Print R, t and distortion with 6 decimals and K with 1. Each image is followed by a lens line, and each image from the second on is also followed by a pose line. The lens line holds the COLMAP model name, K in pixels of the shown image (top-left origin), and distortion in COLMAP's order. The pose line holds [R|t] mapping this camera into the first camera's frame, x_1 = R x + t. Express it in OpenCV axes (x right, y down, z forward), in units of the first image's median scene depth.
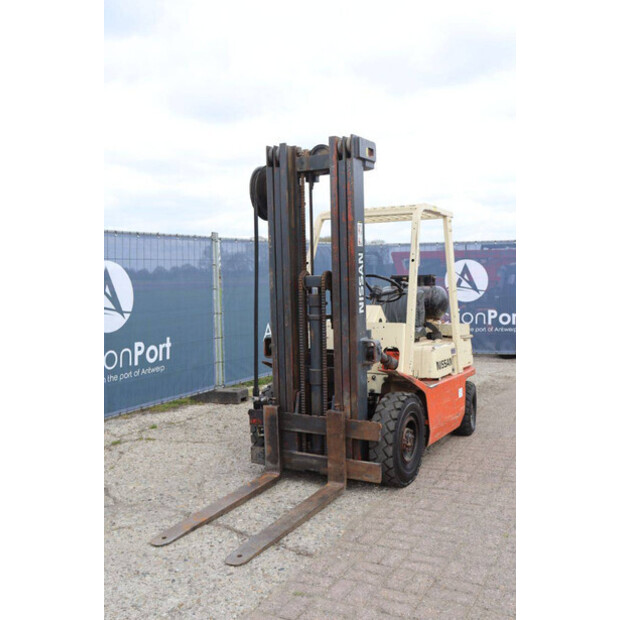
lens RADIAL K [[634.2, 0, 310.0], [0, 634.2, 310.0], [0, 0, 1]] dist [-0.093558, 0.148135]
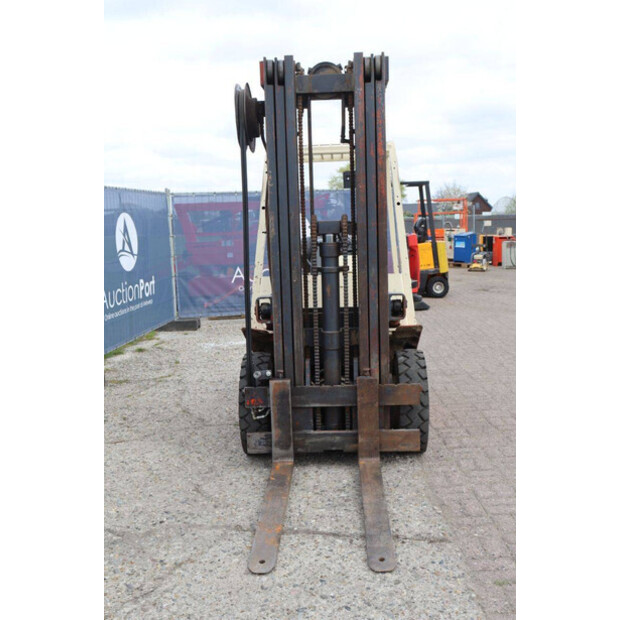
lens RADIAL K [[690.9, 0, 310.0], [0, 690.9, 310.0], [0, 0, 1]] dist [-0.048605, 0.160761]
pose [[0.891827, -0.065219, 0.447650, -0.439555], [0.040221, 0.997066, 0.065135, 0.003613], [-0.450584, -0.040085, 0.891834, 0.192254]]
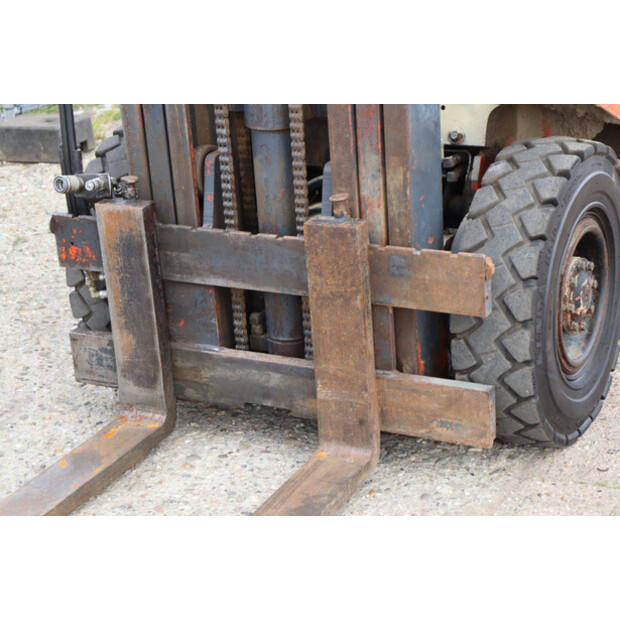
lens RADIAL K [[1454.9, 0, 320.8], [0, 1454.9, 312.0], [0, 0, 1]] dist [0.378176, 0.548131]
pose [[0.998823, -0.046587, 0.013474, 0.021992], [0.040952, 0.959059, 0.280231, 0.009422], [-0.025978, -0.279349, 0.959838, 0.327319]]
